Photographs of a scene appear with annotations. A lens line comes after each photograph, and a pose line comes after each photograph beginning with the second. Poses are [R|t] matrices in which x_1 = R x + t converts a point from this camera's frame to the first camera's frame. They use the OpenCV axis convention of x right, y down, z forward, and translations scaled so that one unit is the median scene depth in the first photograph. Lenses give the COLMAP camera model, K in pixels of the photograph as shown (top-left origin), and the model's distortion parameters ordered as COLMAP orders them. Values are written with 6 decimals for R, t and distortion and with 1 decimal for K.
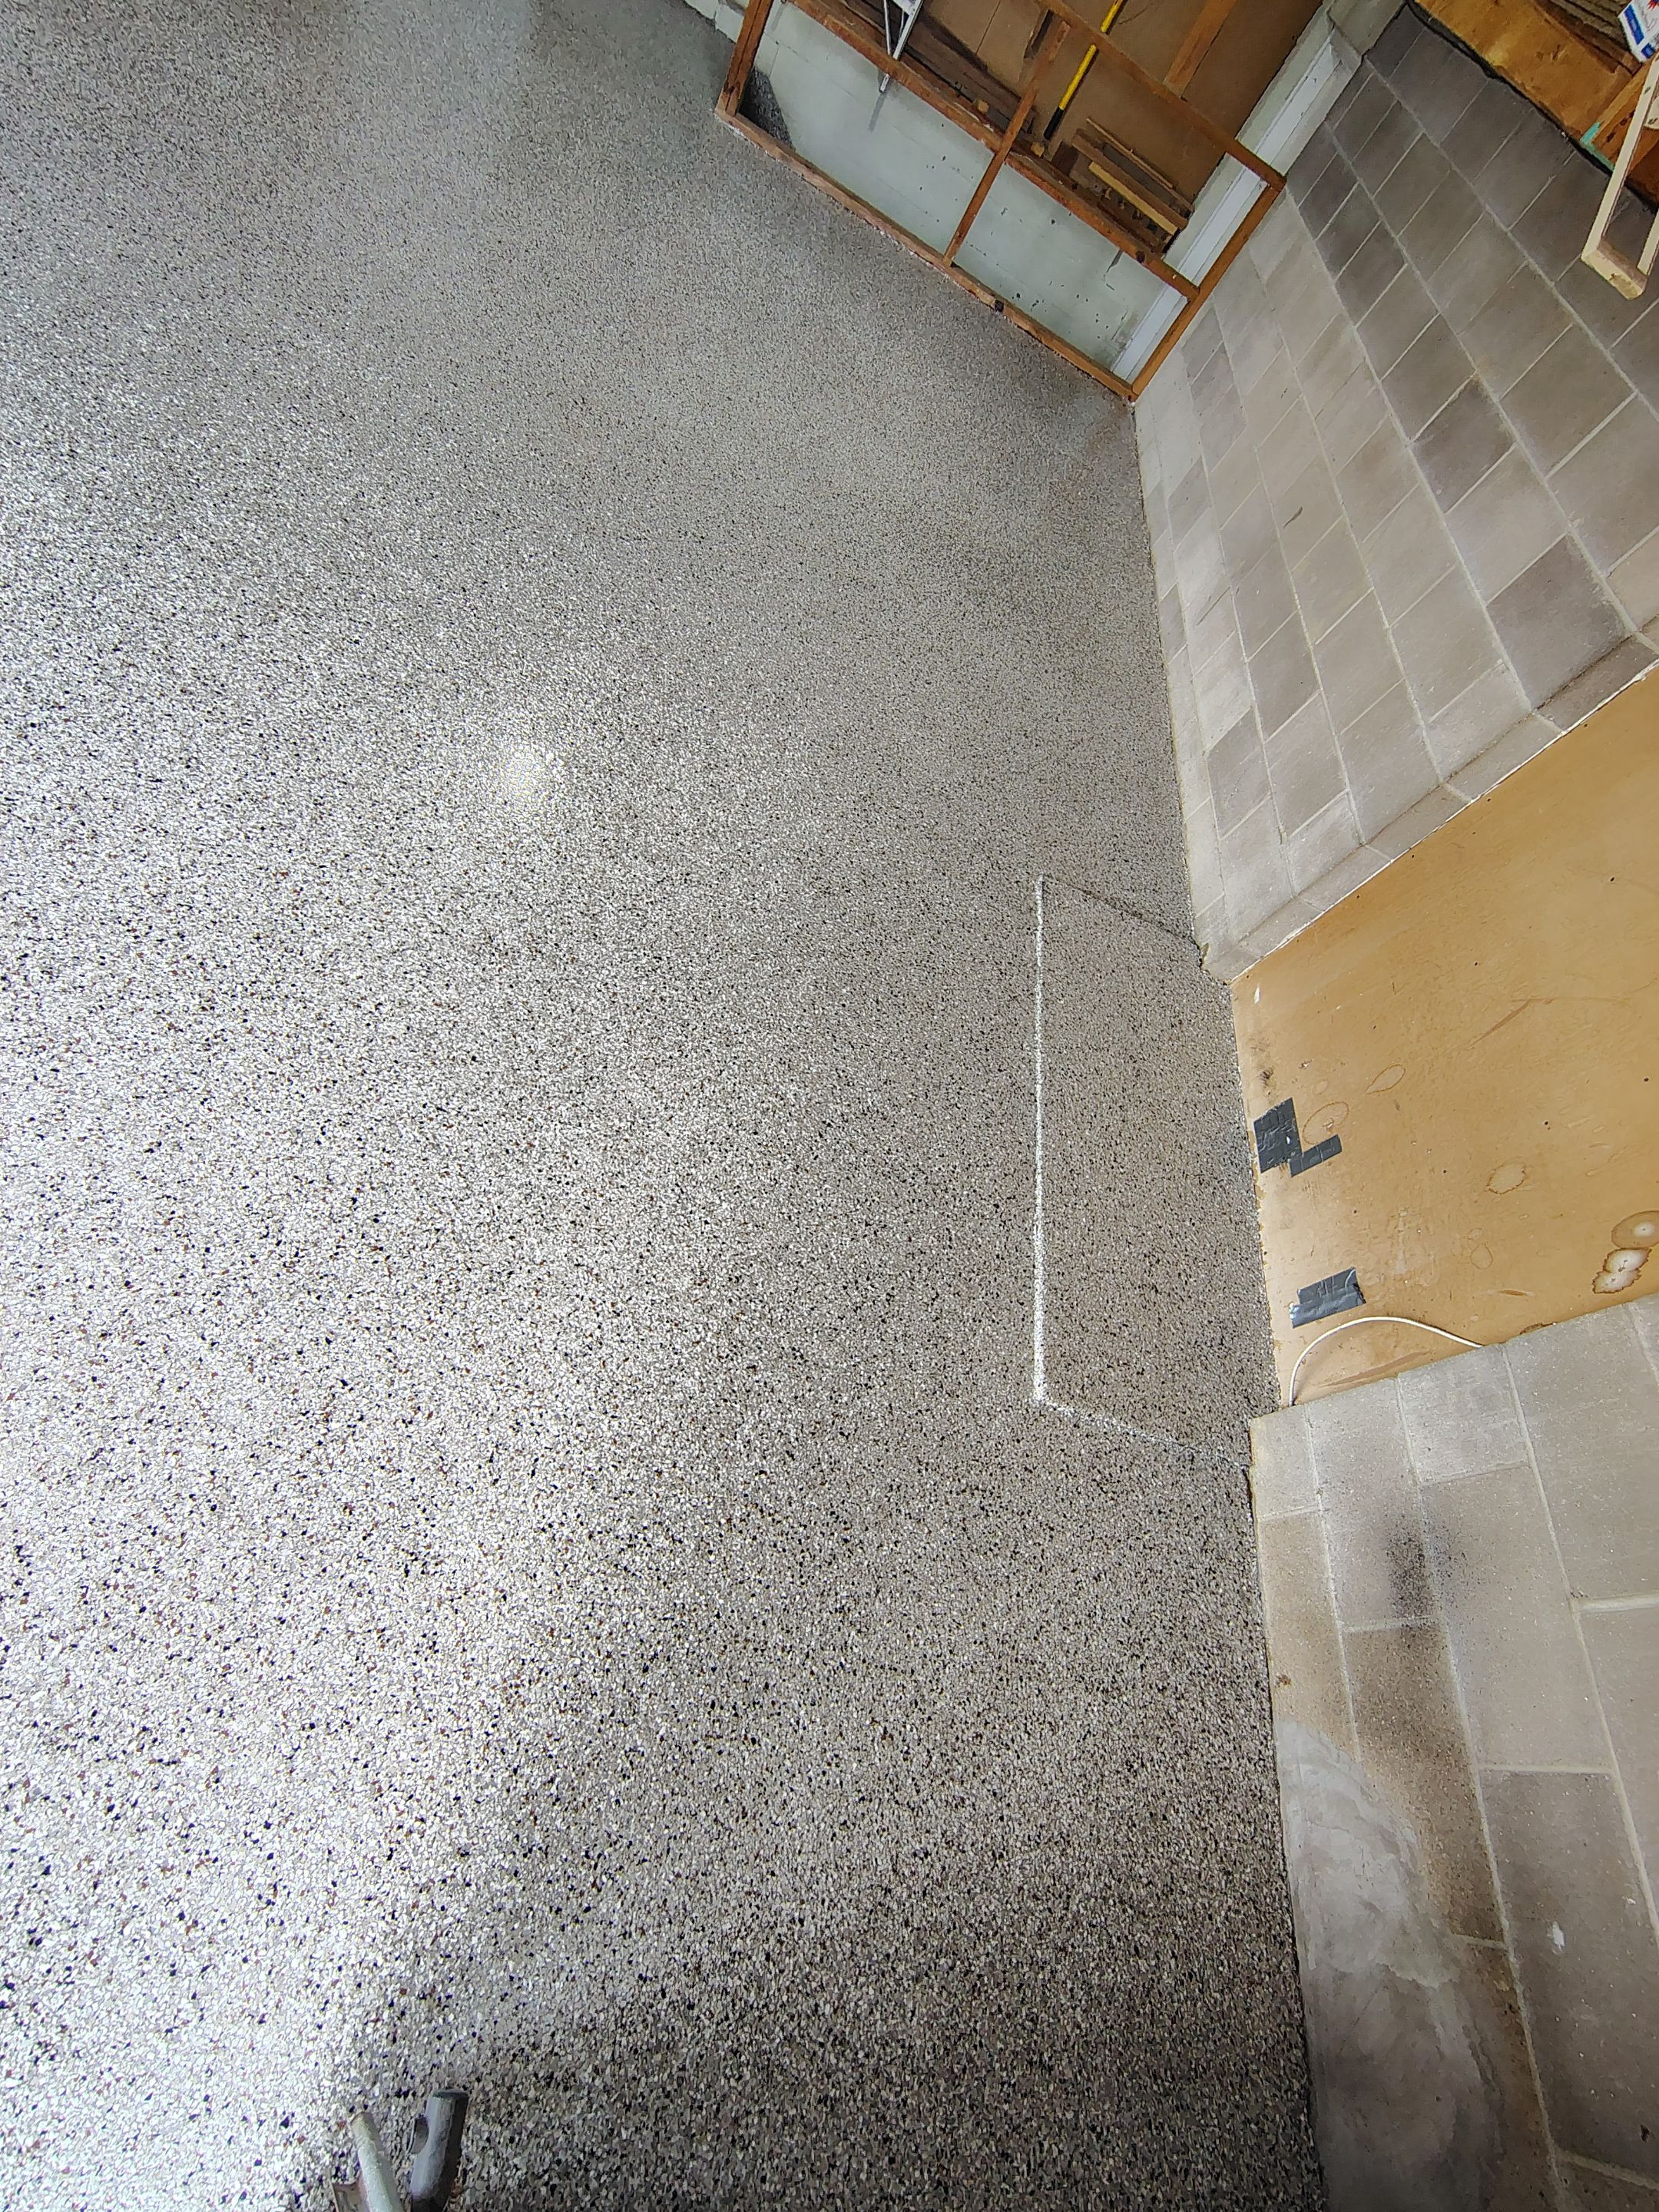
lens RADIAL K [[1027.1, 0, 831.5], [0, 1027.1, 1097.9], [0, 0, 1]] dist [-0.010653, 0.002985]
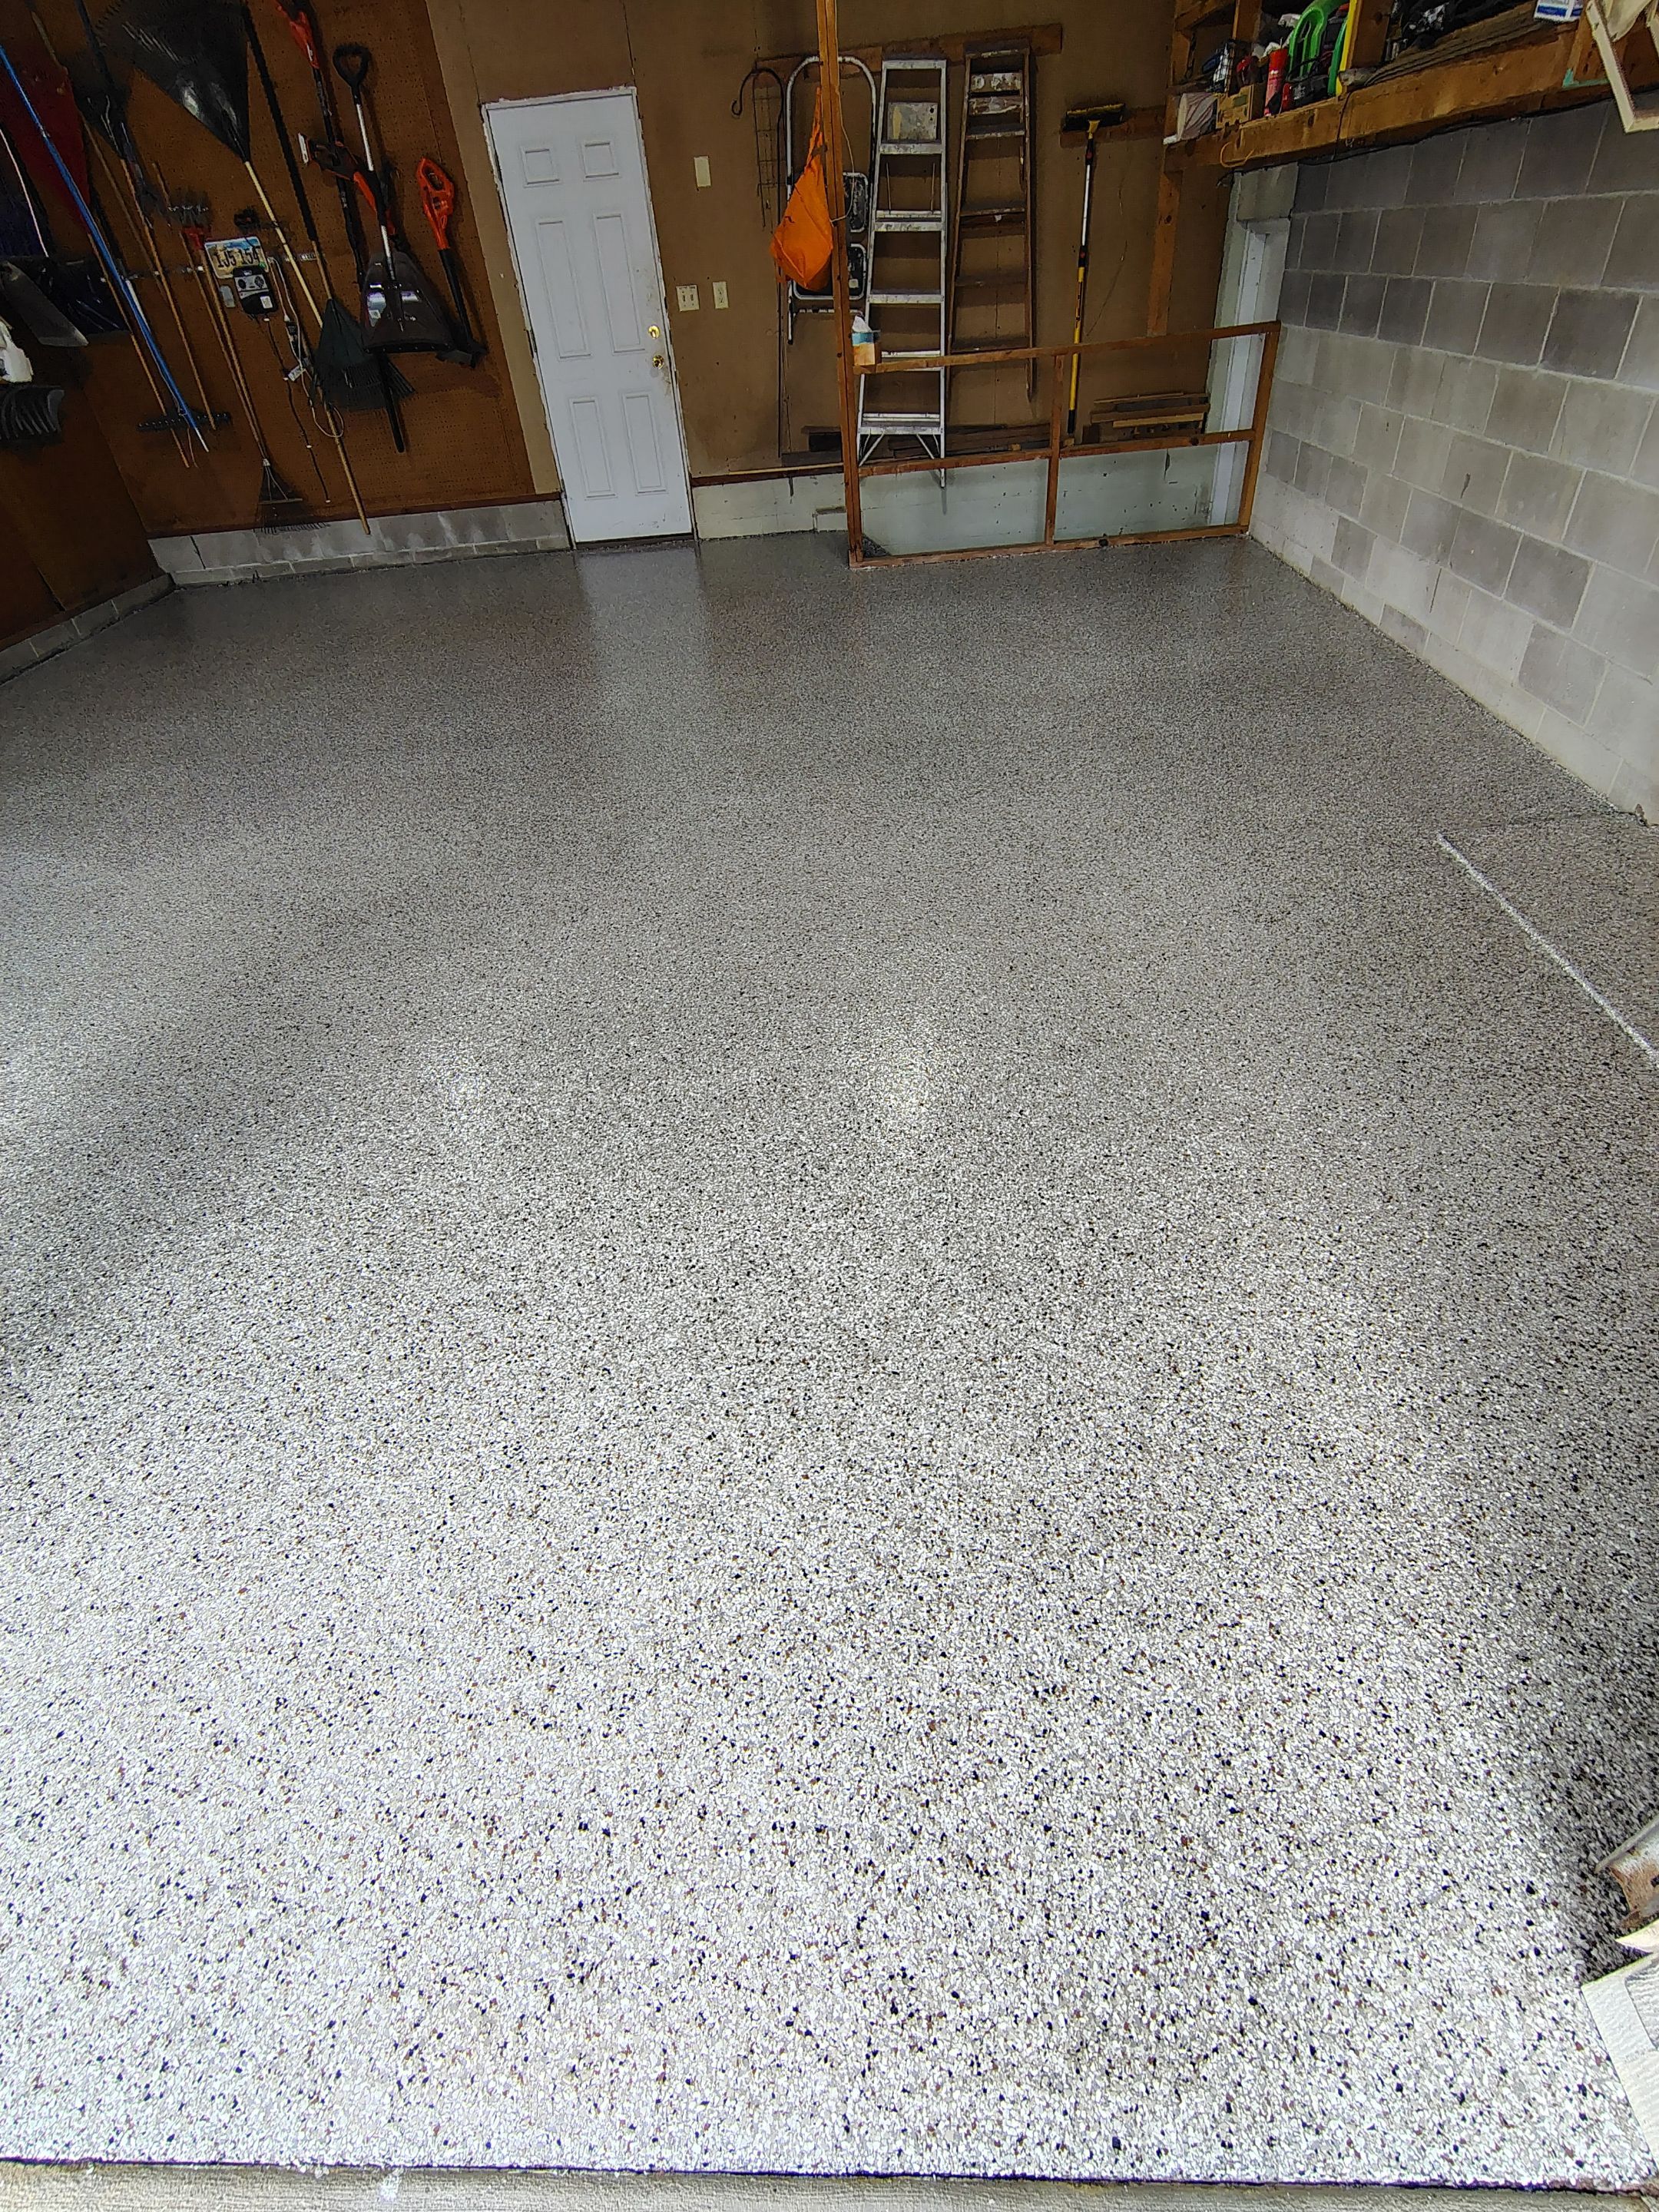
lens RADIAL K [[1027.1, 0, 828.8], [0, 1027.1, 1094.2], [0, 0, 1]] dist [-0.010653, 0.002985]
pose [[0.846615, -0.468824, -0.251889, -0.343800], [0.372662, 0.860112, -0.348325, 0.271093], [0.379956, 0.201027, 0.902896, -0.272379]]
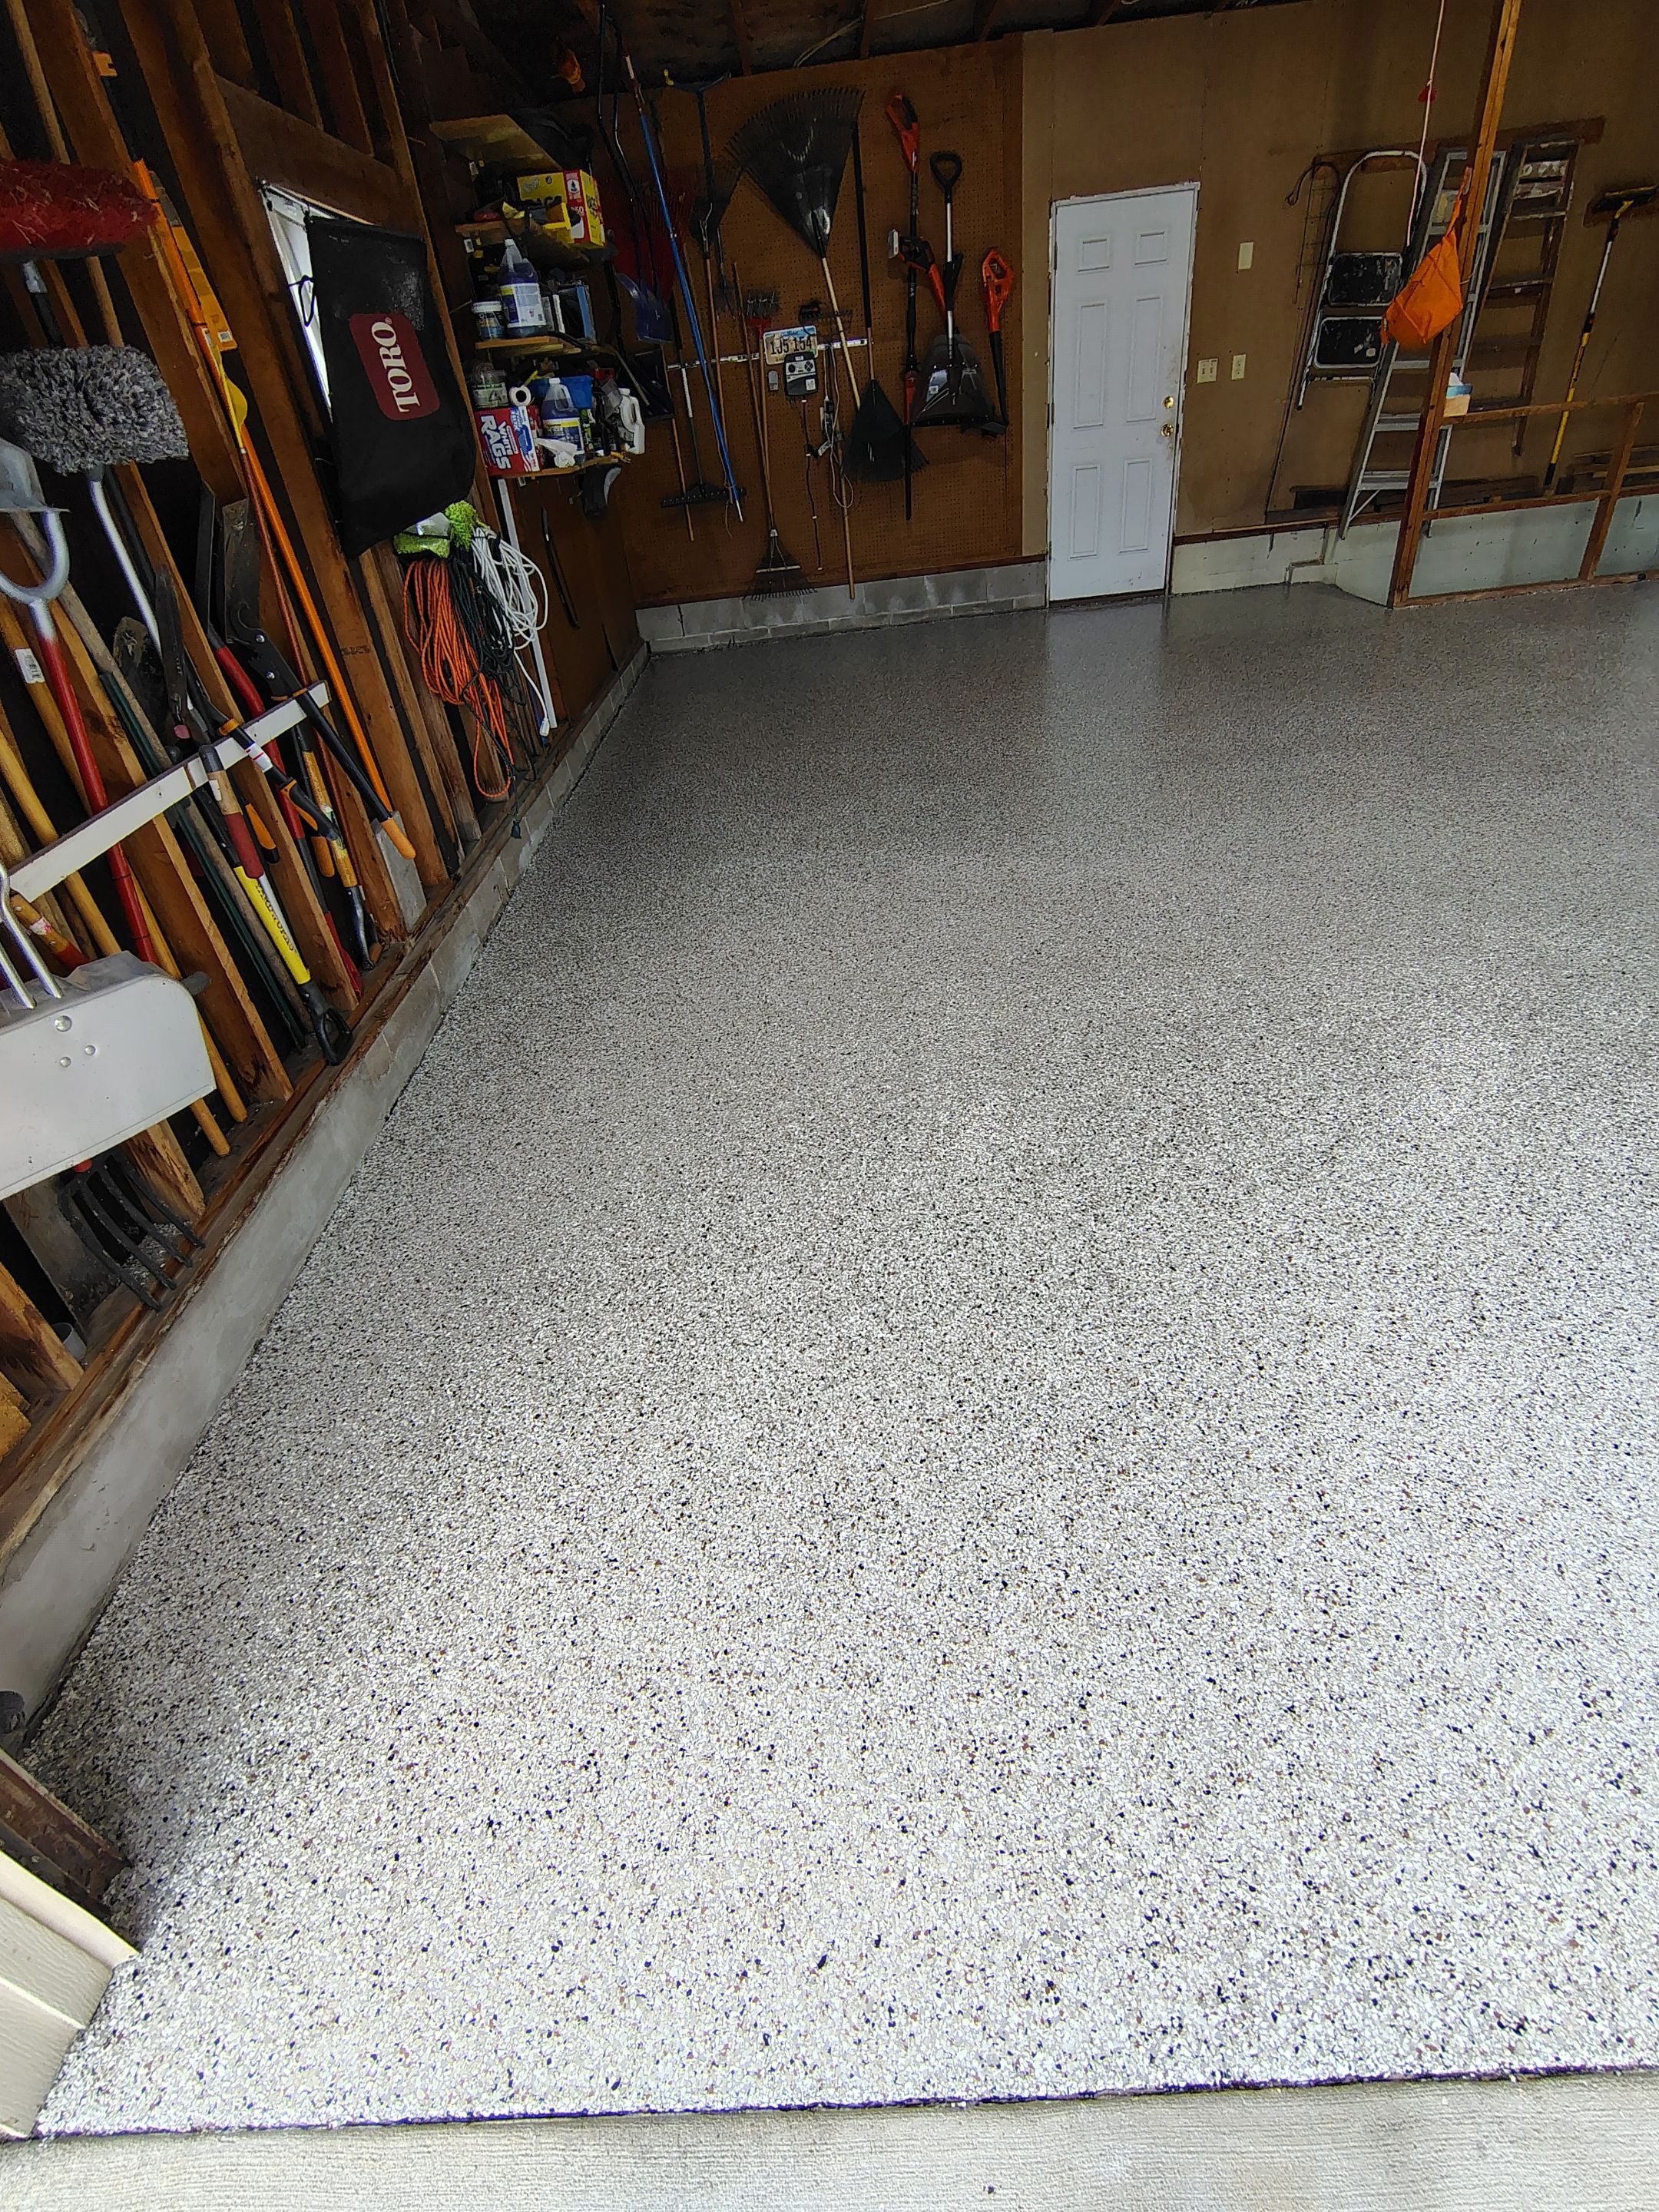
lens RADIAL K [[1027.1, 0, 825.3], [0, 1027.1, 1088.3], [0, 0, 1]] dist [-0.010653, 0.002985]
pose [[0.830583, -0.518920, -0.202124, -2.295885], [0.401923, 0.809799, -0.427415, -0.395539], [0.385474, 0.273765, 0.881171, -1.007510]]
